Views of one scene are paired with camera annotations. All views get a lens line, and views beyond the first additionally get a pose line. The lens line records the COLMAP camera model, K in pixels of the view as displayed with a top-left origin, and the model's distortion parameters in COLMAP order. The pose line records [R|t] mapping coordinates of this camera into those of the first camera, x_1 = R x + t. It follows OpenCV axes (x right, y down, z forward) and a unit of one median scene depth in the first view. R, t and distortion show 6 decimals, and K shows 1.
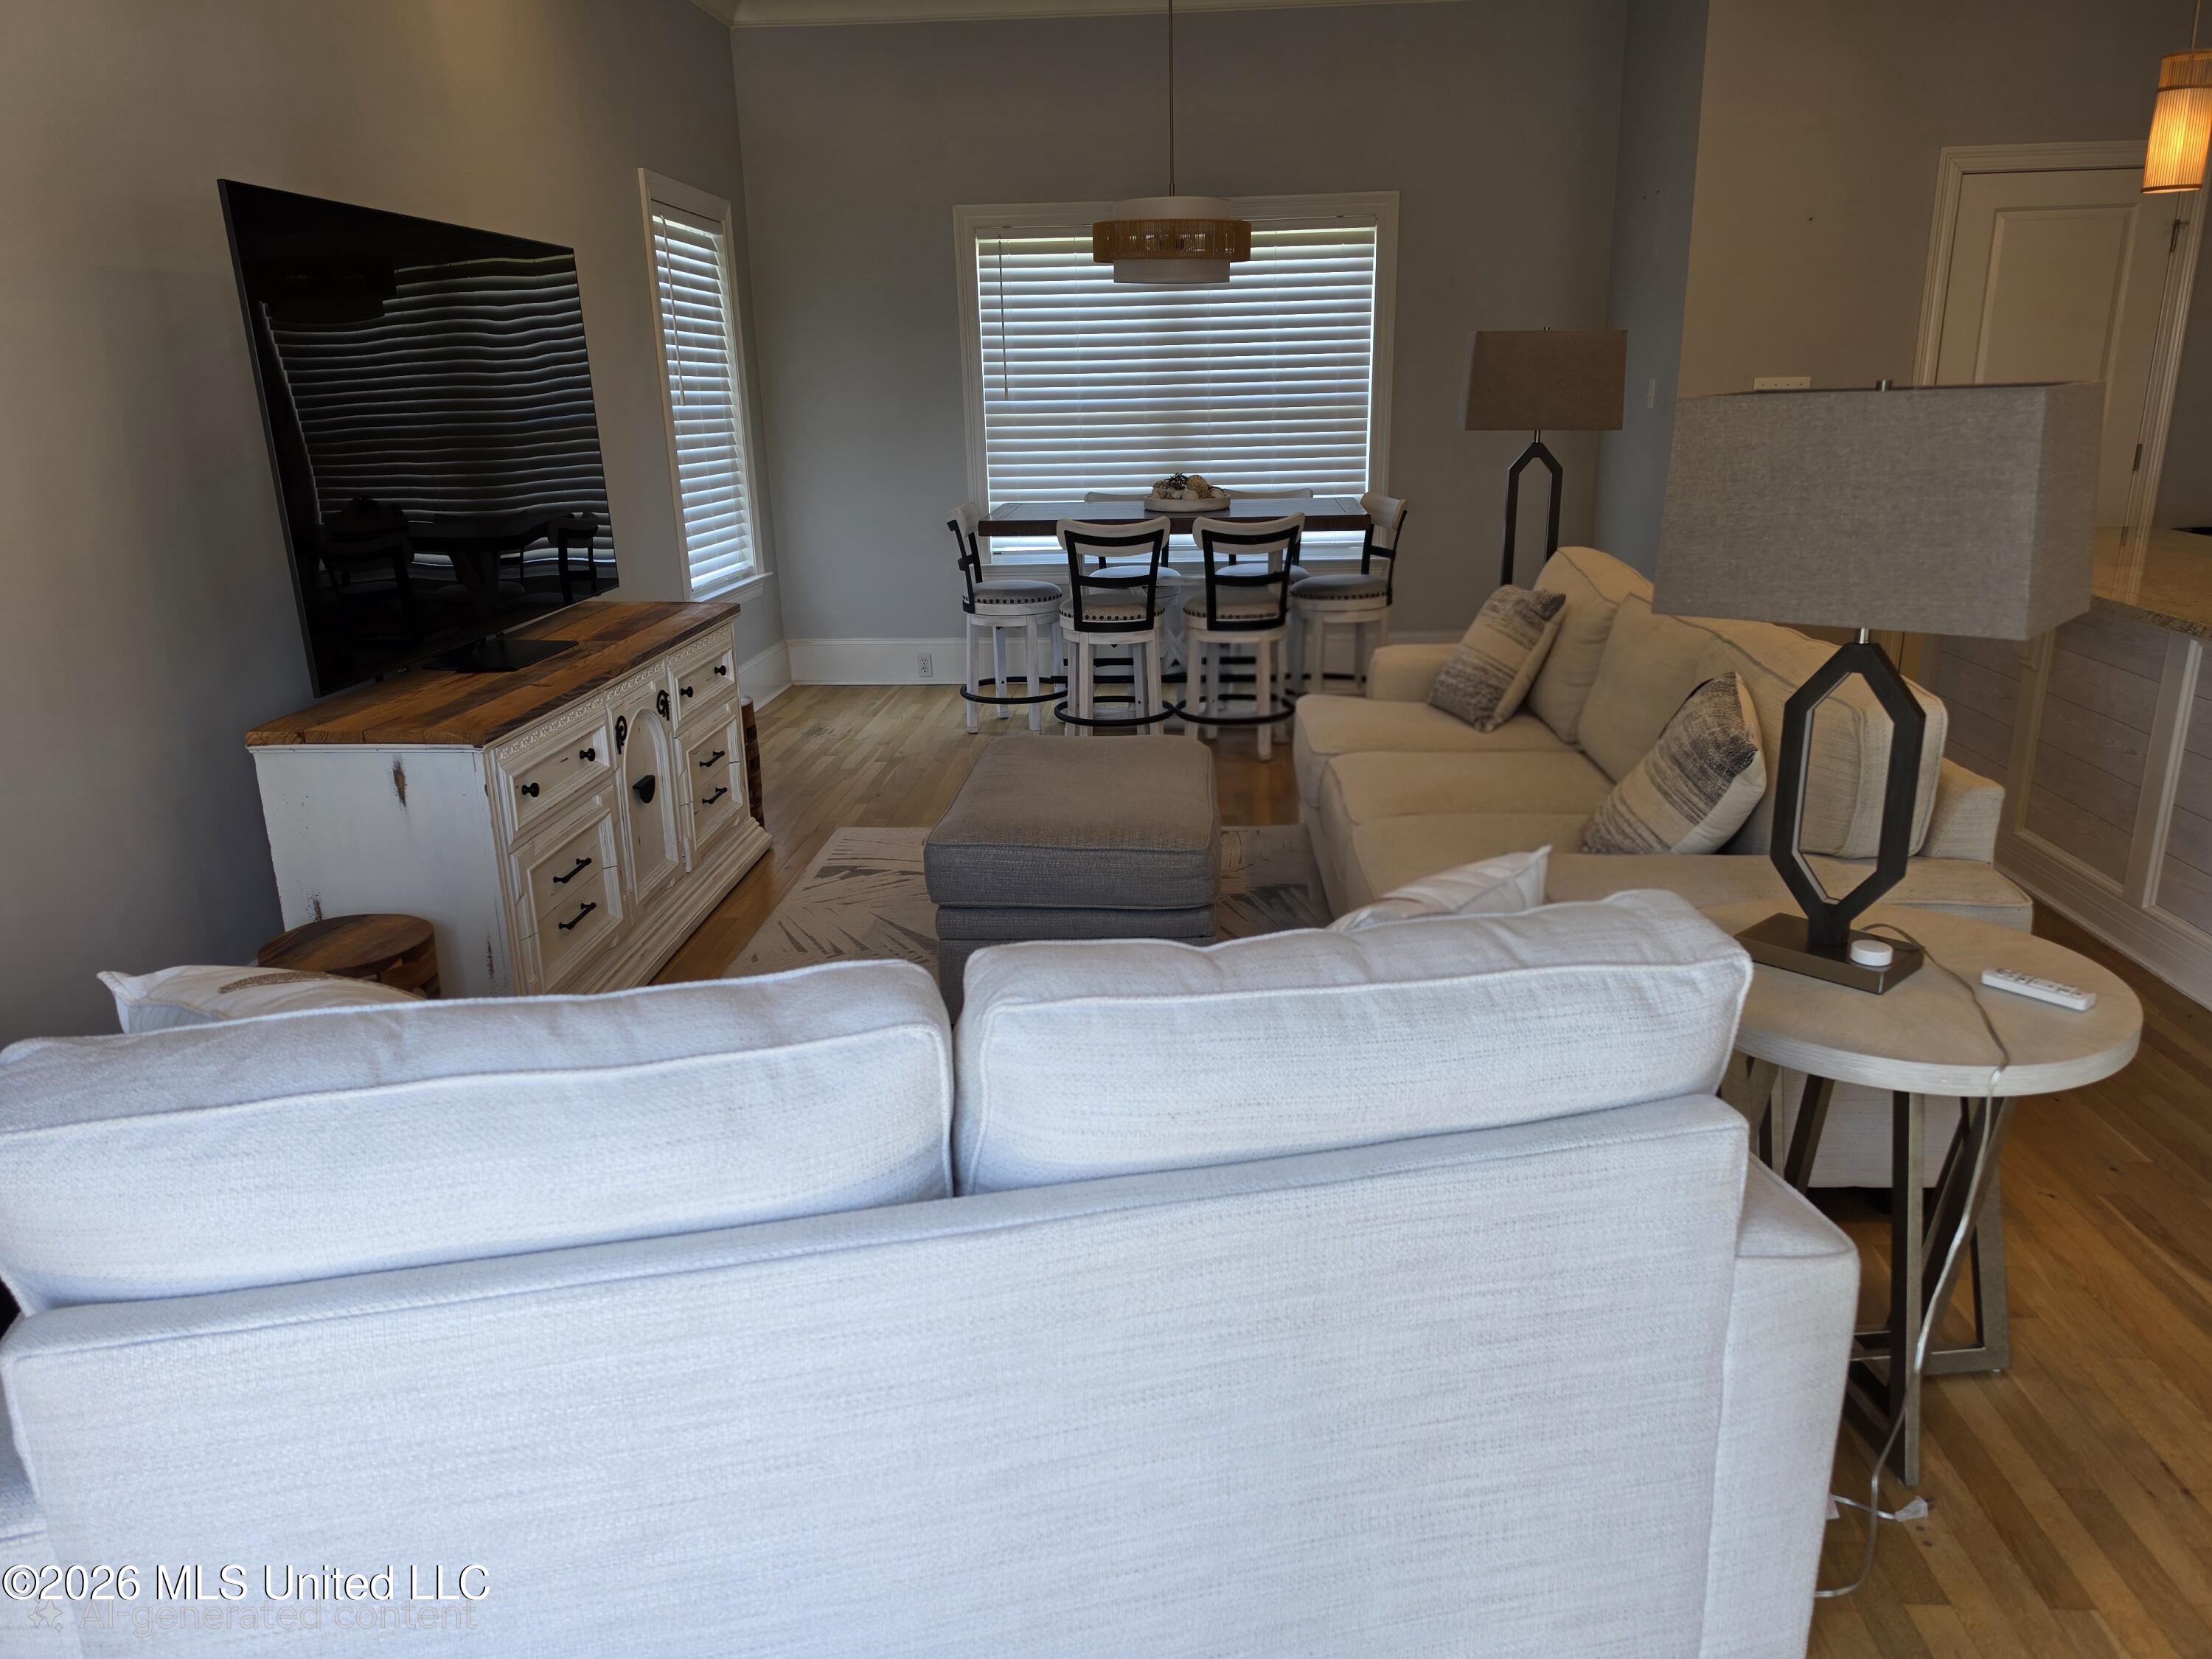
lens RADIAL K [[1529.0, 0, 1099.2], [0, 1529.0, 848.6], [0, 0, 1]] dist [0.068127, -0.079589]
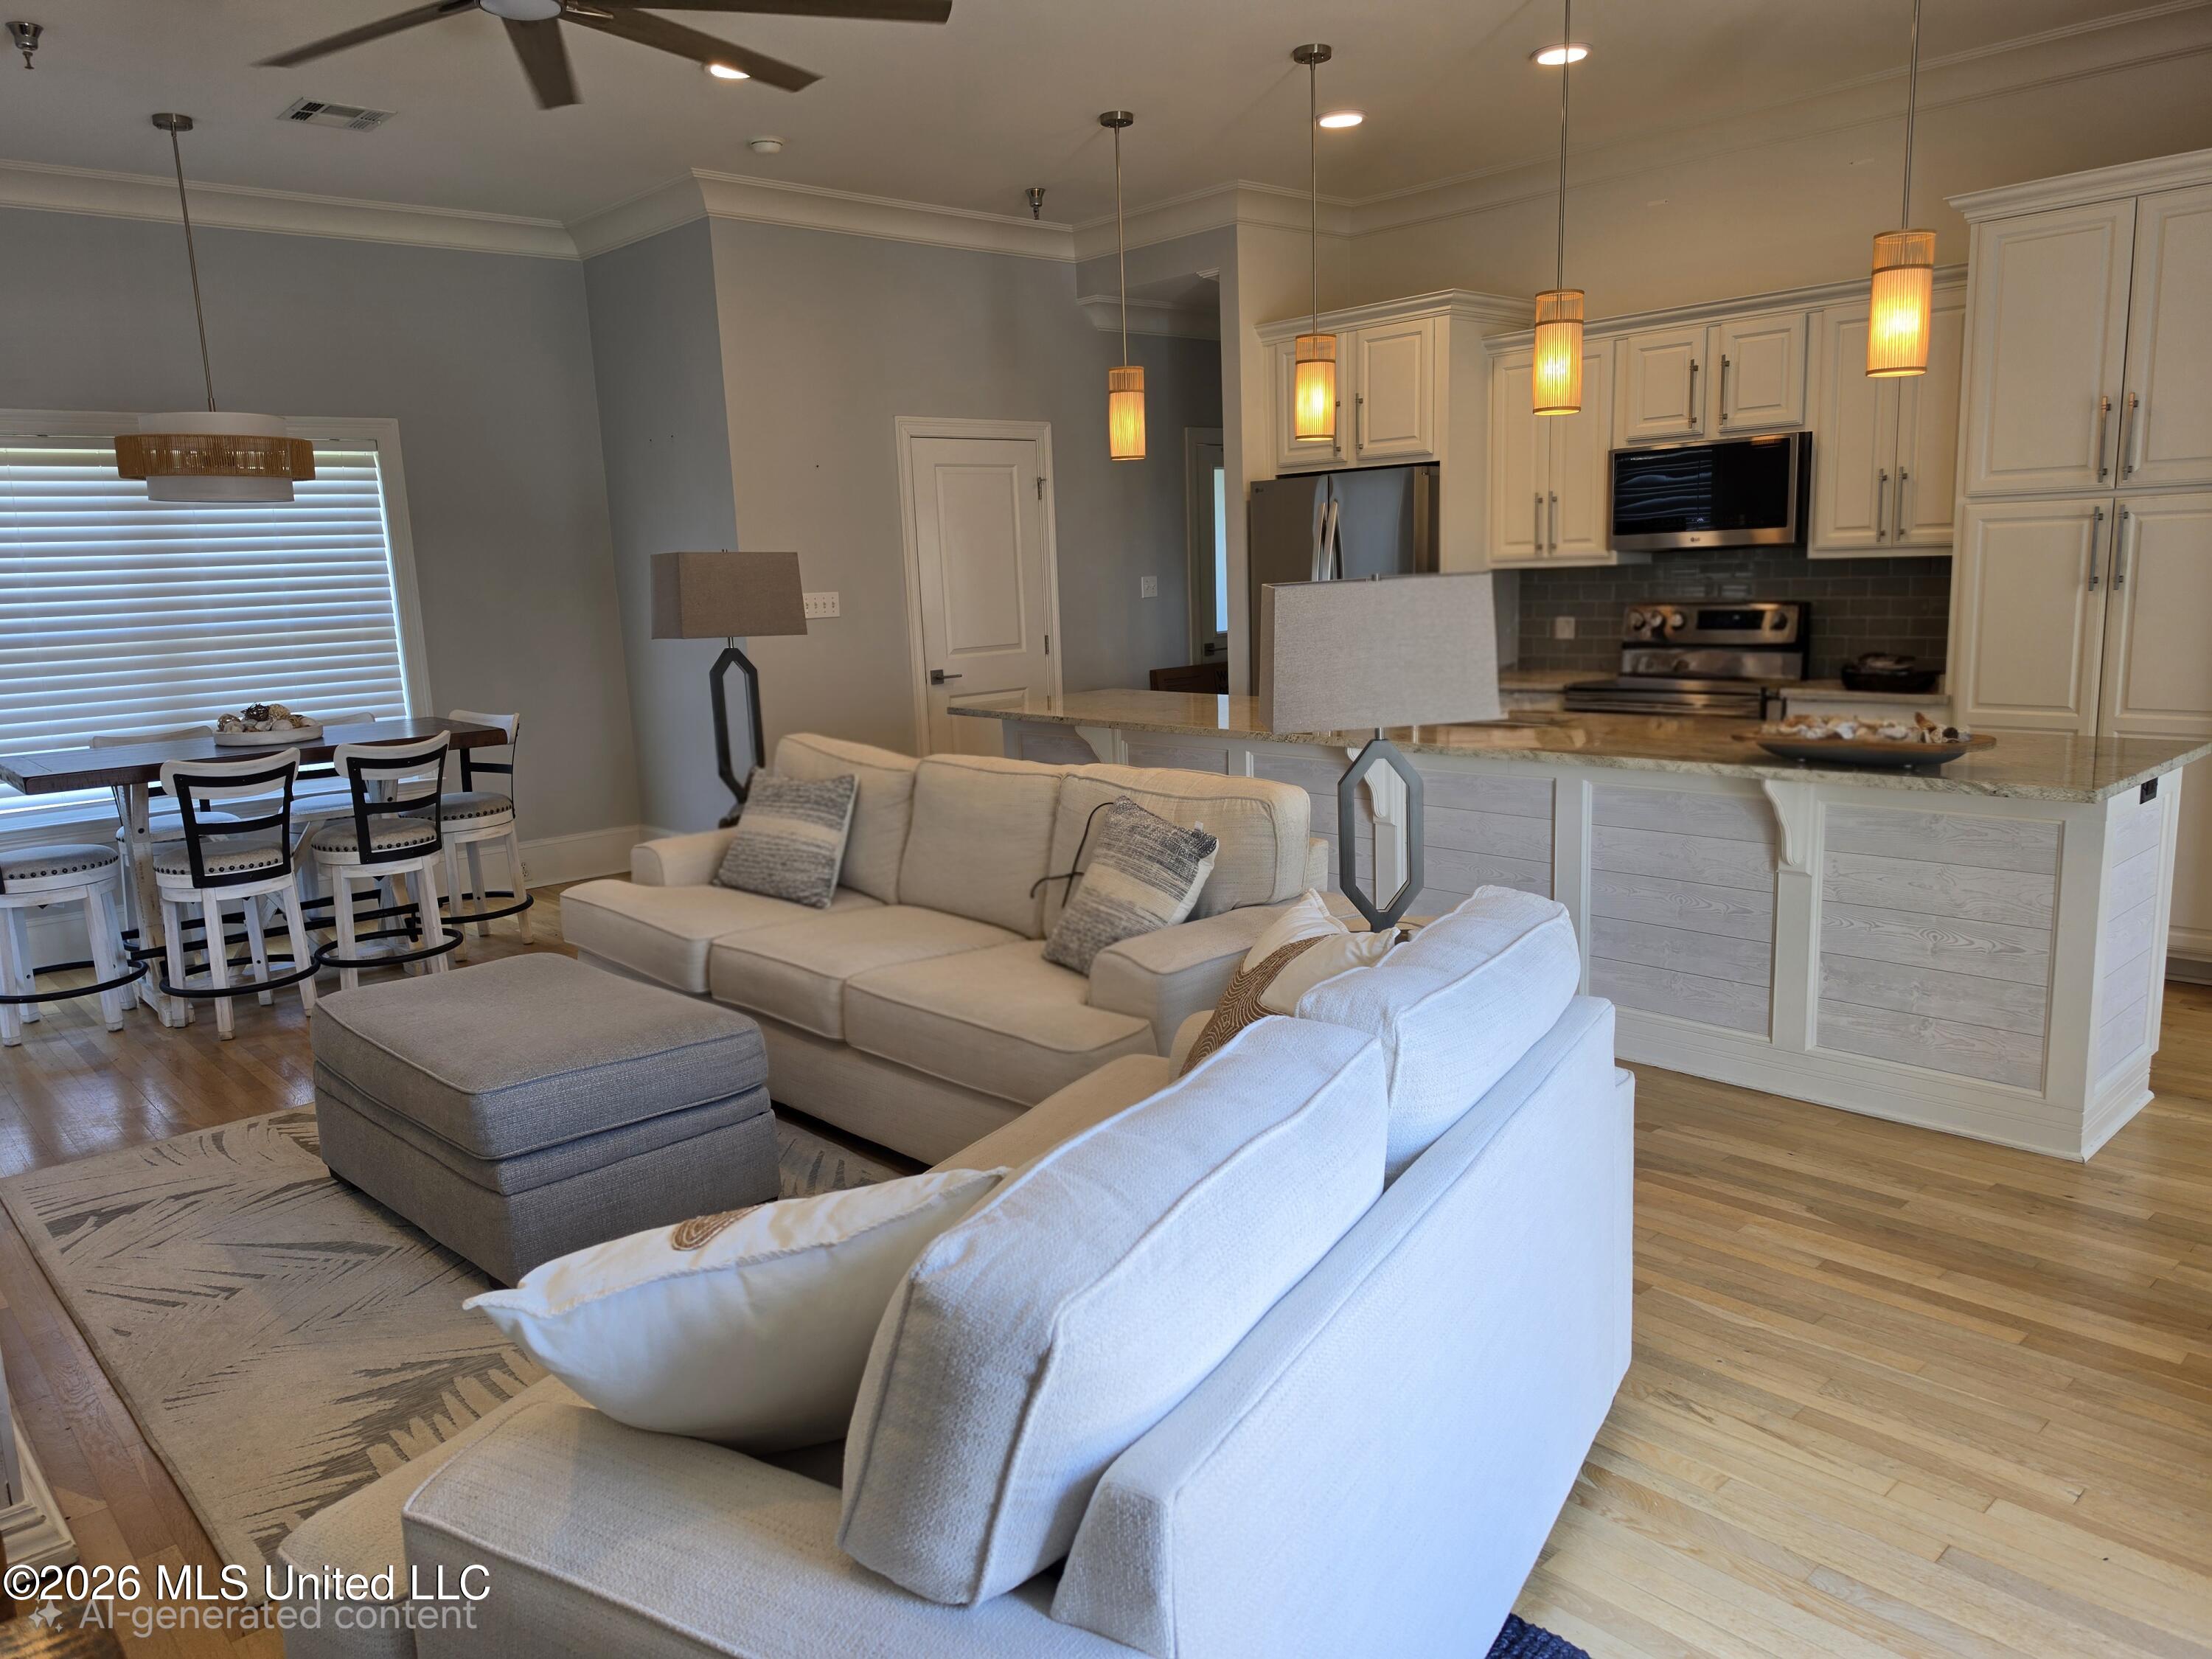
lens RADIAL K [[1529.0, 0, 1098.8], [0, 1529.0, 842.0], [0, 0, 1]] dist [0.068127, -0.079589]
pose [[0.690073, -0.137002, 0.710654, -0.285646], [0.237195, 0.970500, -0.043231, -0.012268], [-0.683767, 0.198396, 0.702212, 0.051168]]
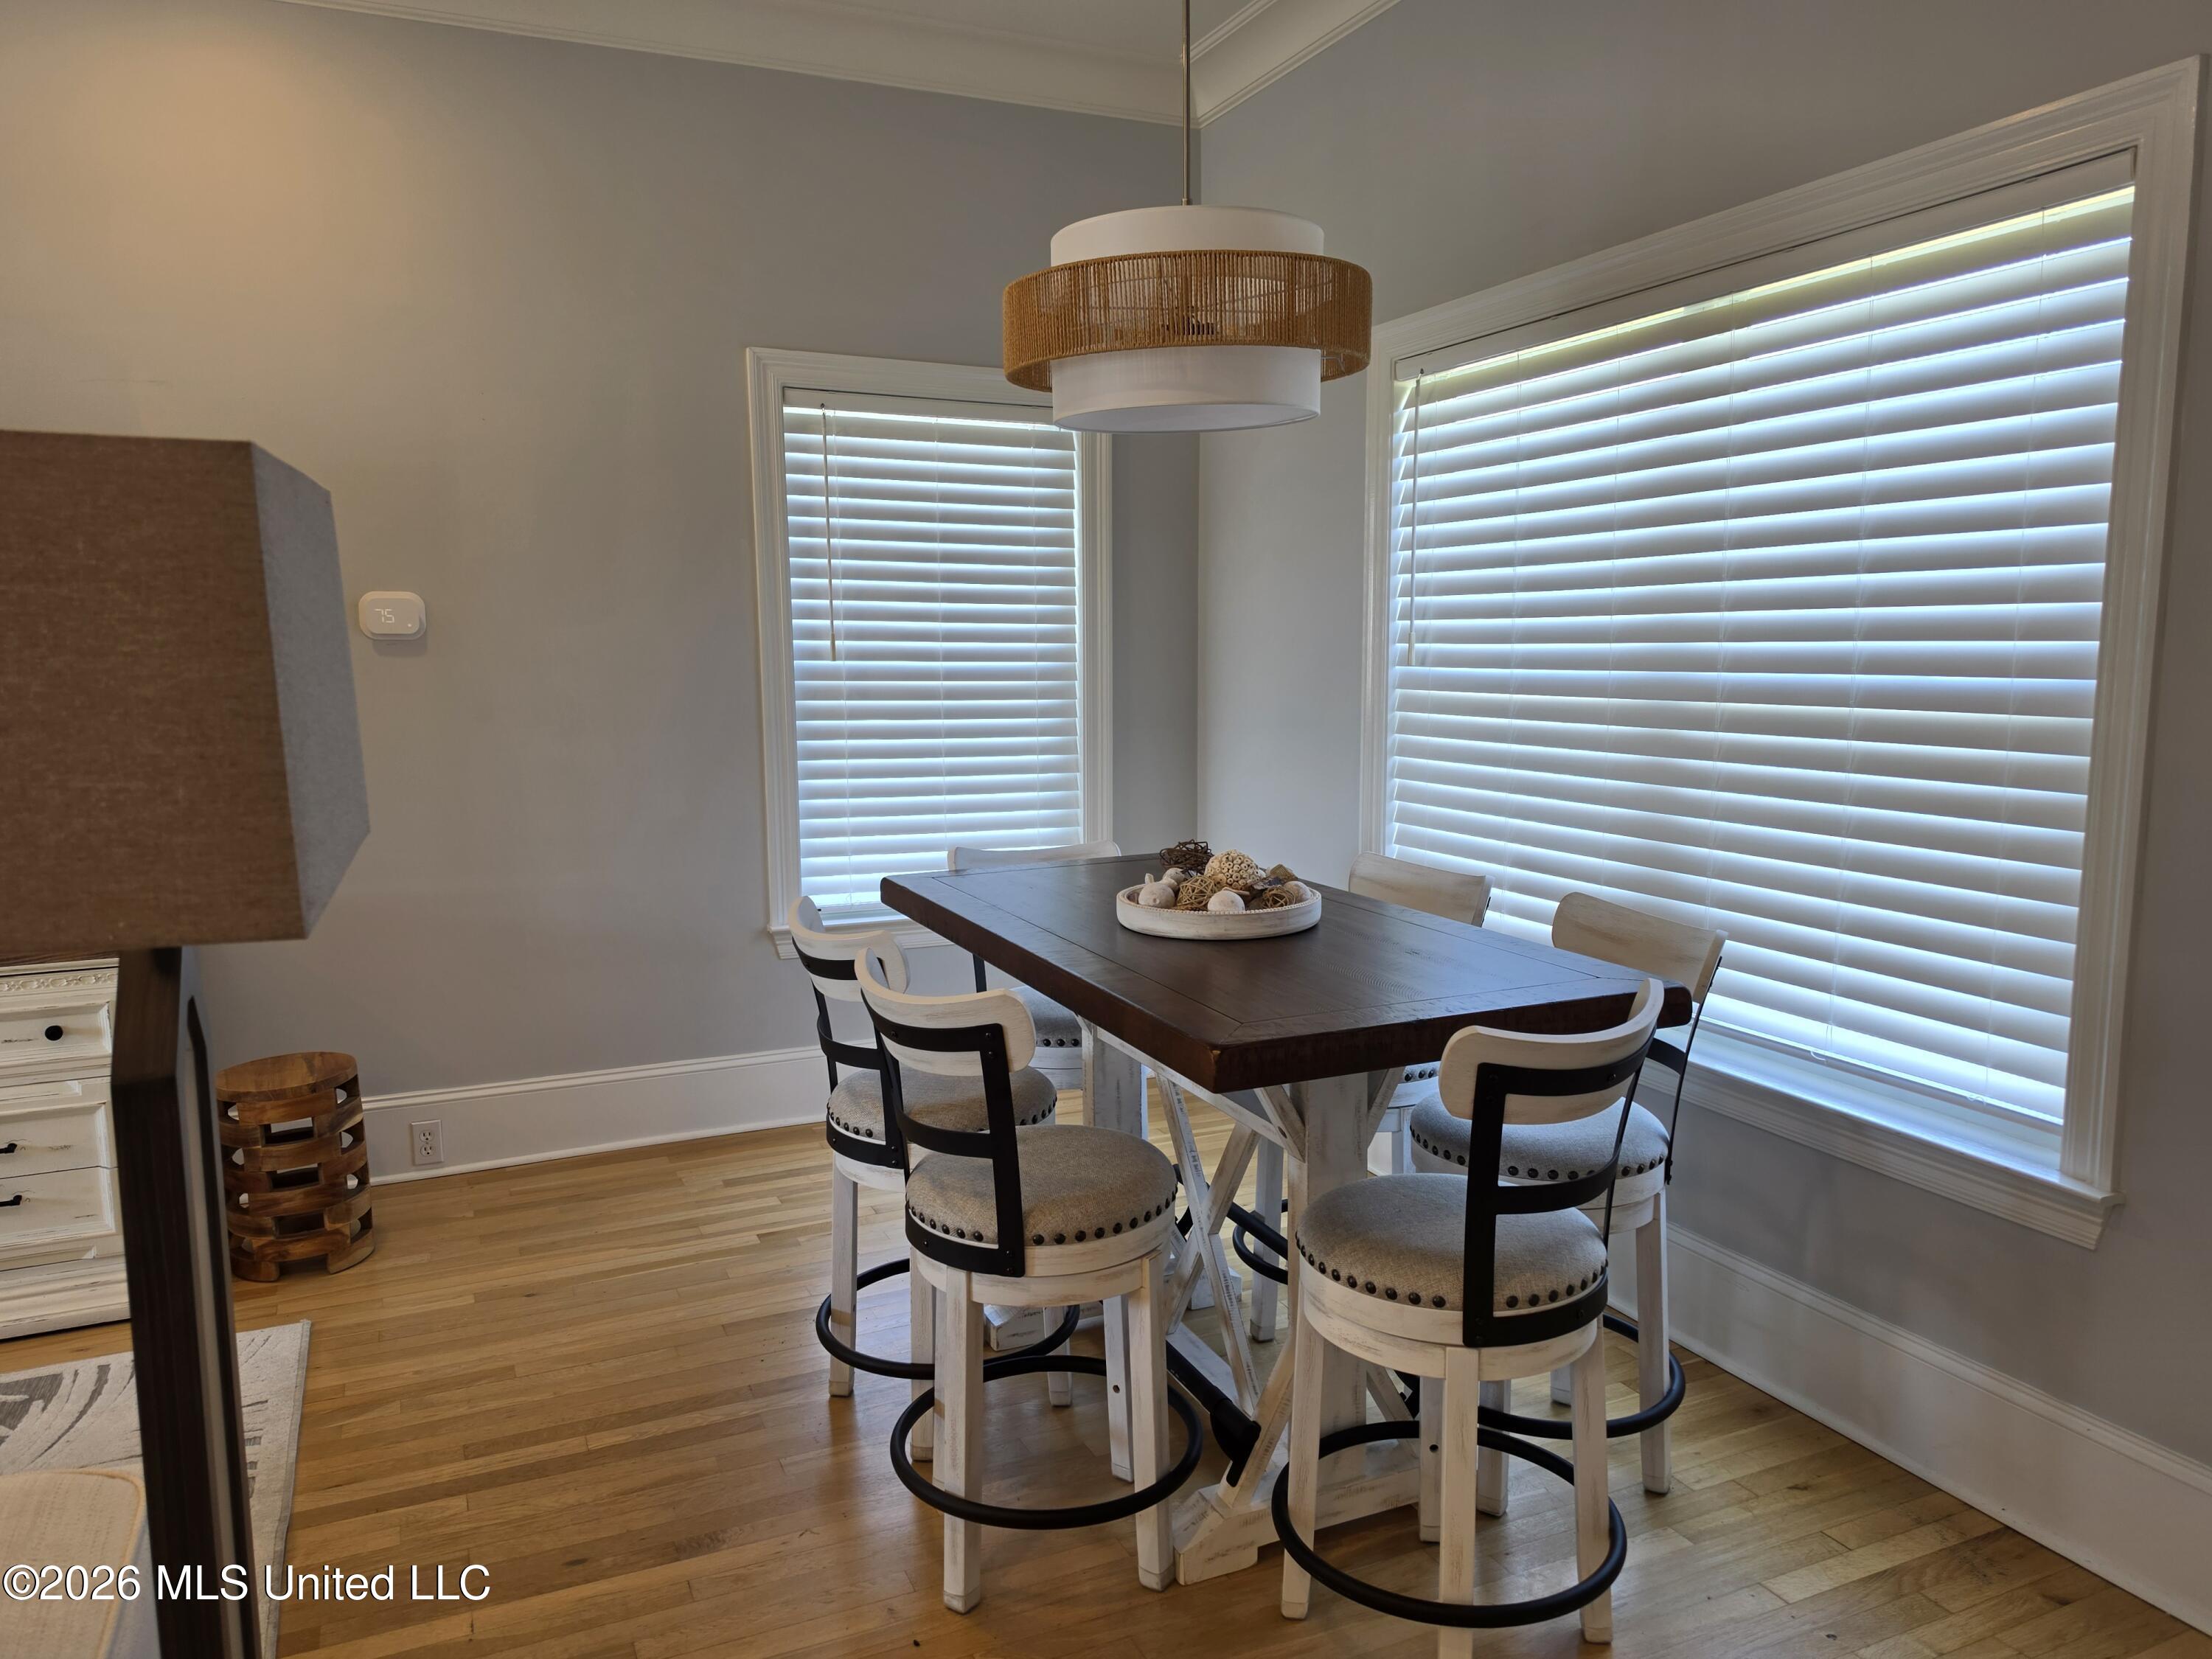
lens RADIAL K [[1529.0, 0, 1090.5], [0, 1529.0, 839.0], [0, 0, 1]] dist [0.068127, -0.079589]
pose [[0.475737, 0.131255, -0.869740, 0.449160], [-0.263627, 0.964624, 0.001373, -0.258340], [0.839152, 0.228634, 0.493509, 0.828943]]
